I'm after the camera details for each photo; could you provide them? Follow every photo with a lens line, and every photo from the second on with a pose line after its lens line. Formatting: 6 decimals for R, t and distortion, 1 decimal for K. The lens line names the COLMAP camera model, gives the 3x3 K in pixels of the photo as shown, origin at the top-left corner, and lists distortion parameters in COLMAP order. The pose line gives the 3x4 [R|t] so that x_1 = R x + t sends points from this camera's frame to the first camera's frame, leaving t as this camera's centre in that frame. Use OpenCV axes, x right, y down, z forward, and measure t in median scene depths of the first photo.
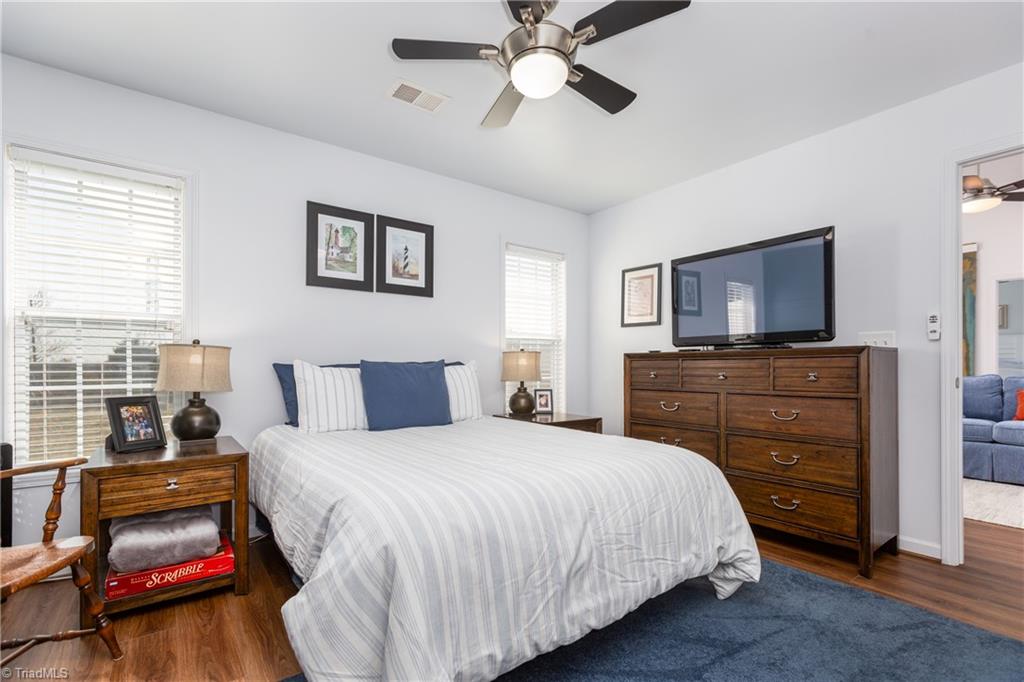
lens RADIAL K [[464.0, 0, 506.1], [0, 464.0, 365.4], [0, 0, 1]] dist [0.000949, 0.000504]
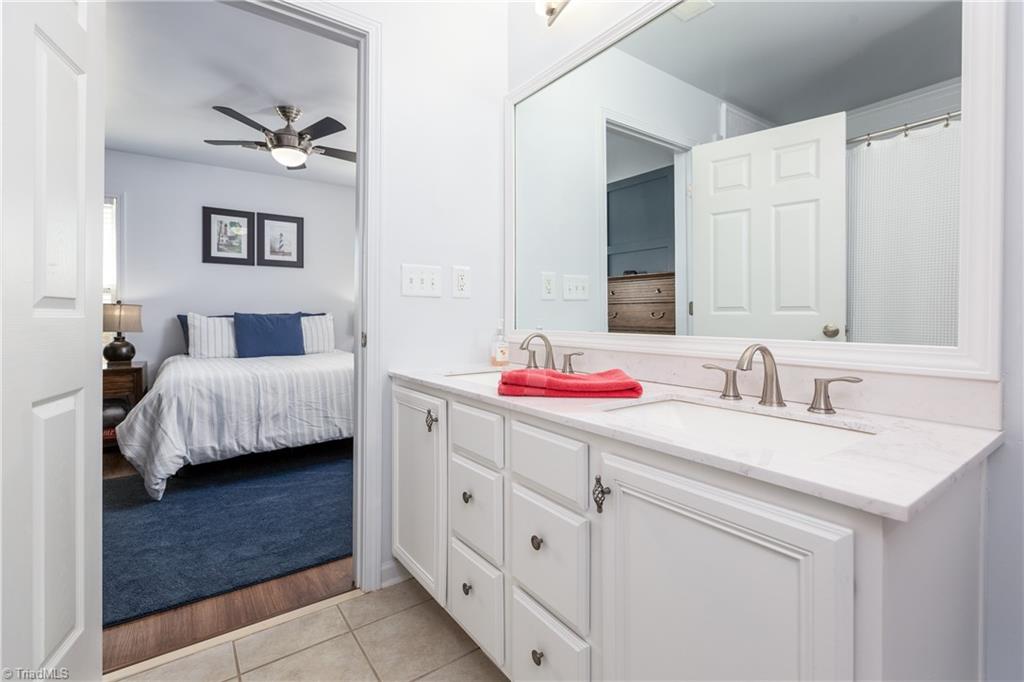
lens RADIAL K [[464.0, 0, 524.4], [0, 464.0, 322.5], [0, 0, 1]] dist [0.000949, 0.000504]
pose [[0.999995, -0.002468, -0.001765, 0.581082], [0.002497, 0.999863, 0.016343, -0.000799], [0.001725, -0.016347, 0.999865, -0.477588]]
